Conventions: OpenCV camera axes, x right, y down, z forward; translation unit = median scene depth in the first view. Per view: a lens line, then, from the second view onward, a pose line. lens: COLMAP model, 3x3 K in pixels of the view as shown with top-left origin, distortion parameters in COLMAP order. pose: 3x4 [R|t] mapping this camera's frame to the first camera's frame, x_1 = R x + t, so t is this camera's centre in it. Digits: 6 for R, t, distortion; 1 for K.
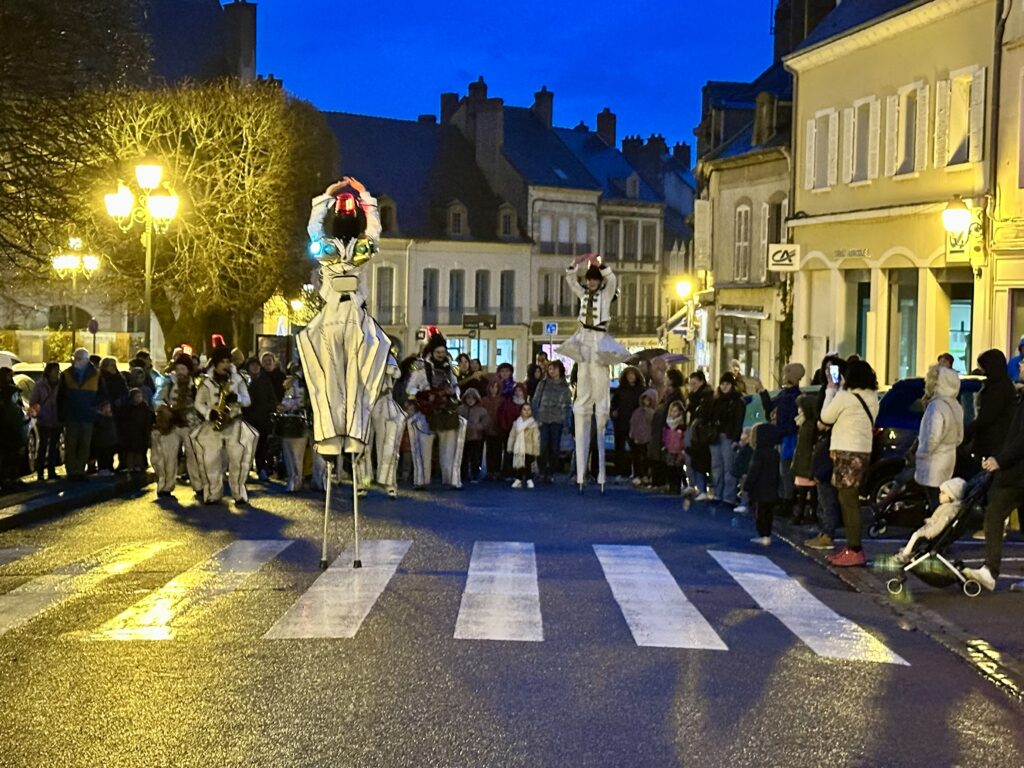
lens RADIAL K [[1800.3, 0, 512.0], [0, 1800.3, 384.0], [0, 0, 1]] dist [0.002972, -0.044662]
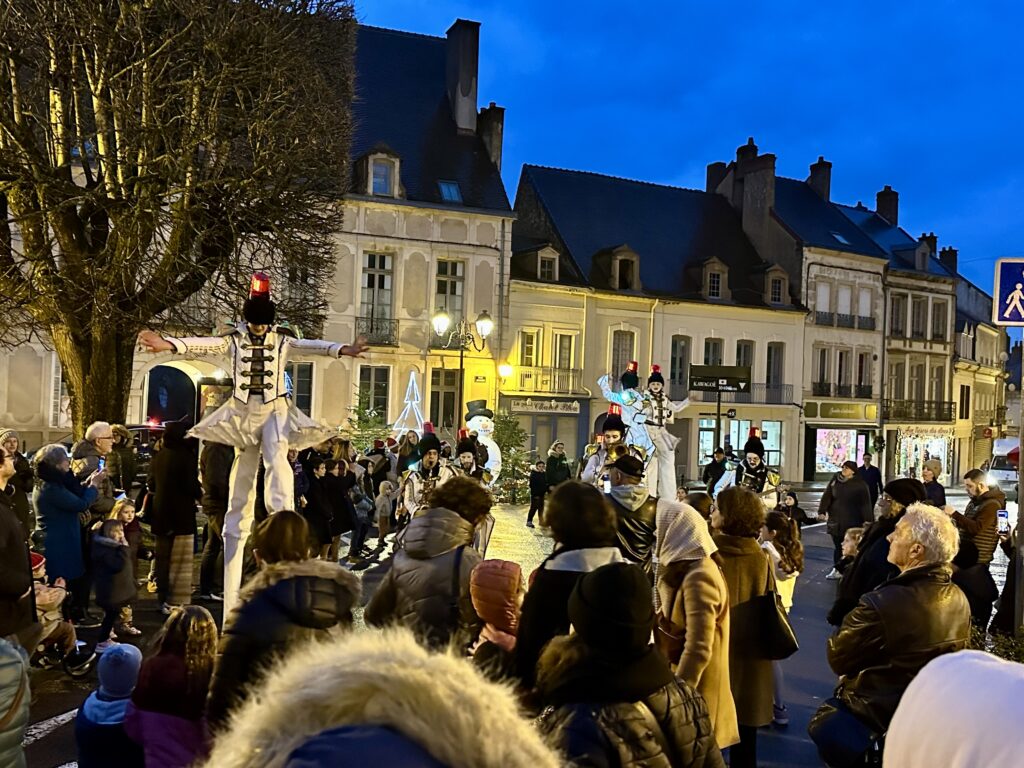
lens RADIAL K [[856.3, 0, 513.7], [0, 856.3, 391.2], [0, 0, 1]] dist [0.127396, -0.236102]
pose [[0.955918, 0.015211, -0.293240, -0.000723], [-0.034346, 0.997594, -0.060215, -0.009515], [0.291619, 0.067632, 0.954141, 0.553334]]
